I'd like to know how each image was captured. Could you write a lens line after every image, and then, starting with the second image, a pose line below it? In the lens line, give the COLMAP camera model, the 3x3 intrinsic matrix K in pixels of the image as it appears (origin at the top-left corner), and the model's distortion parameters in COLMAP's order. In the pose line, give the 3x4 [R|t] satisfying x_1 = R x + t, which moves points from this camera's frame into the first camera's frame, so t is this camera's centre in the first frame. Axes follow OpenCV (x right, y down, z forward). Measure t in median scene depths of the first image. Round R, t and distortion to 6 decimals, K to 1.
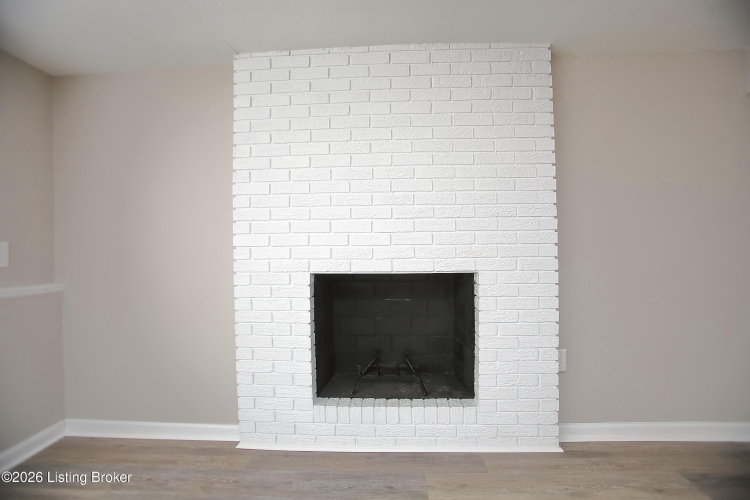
lens RADIAL K [[344.4, 0, 375.6], [0, 344.4, 246.2], [0, 0, 1]] dist [-0.079311, 0.032961]
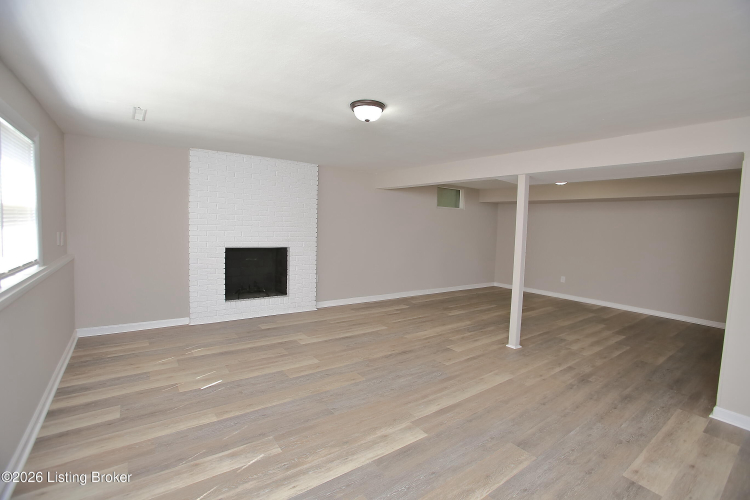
lens RADIAL K [[344.4, 0, 375.6], [0, 344.4, 246.2], [0, 0, 1]] dist [-0.079311, 0.032961]
pose [[0.776056, 0.001166, 0.630663, -0.865788], [-0.046346, 0.997400, 0.055187, -0.111066], [-0.628959, -0.072056, 0.774092, -1.499914]]
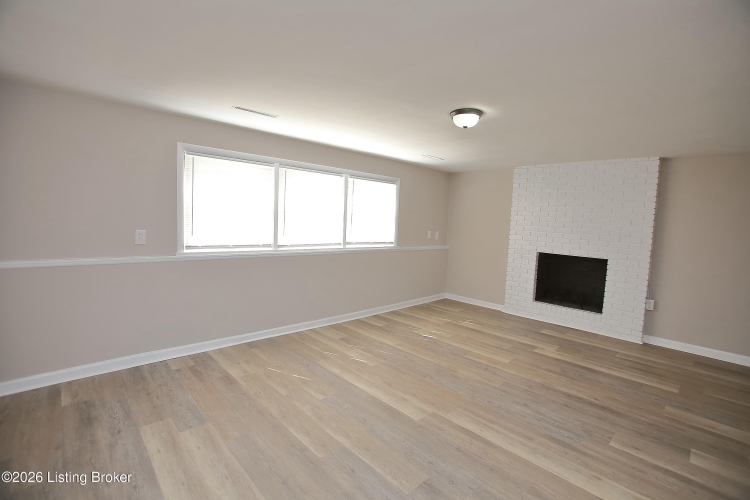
lens RADIAL K [[344.4, 0, 375.6], [0, 344.4, 246.2], [0, 0, 1]] dist [-0.079311, 0.032961]
pose [[0.723651, 0.100137, -0.682863, 0.682393], [-0.052096, 0.994521, 0.090632, -0.134408], [0.688197, -0.030012, 0.724902, -1.731713]]
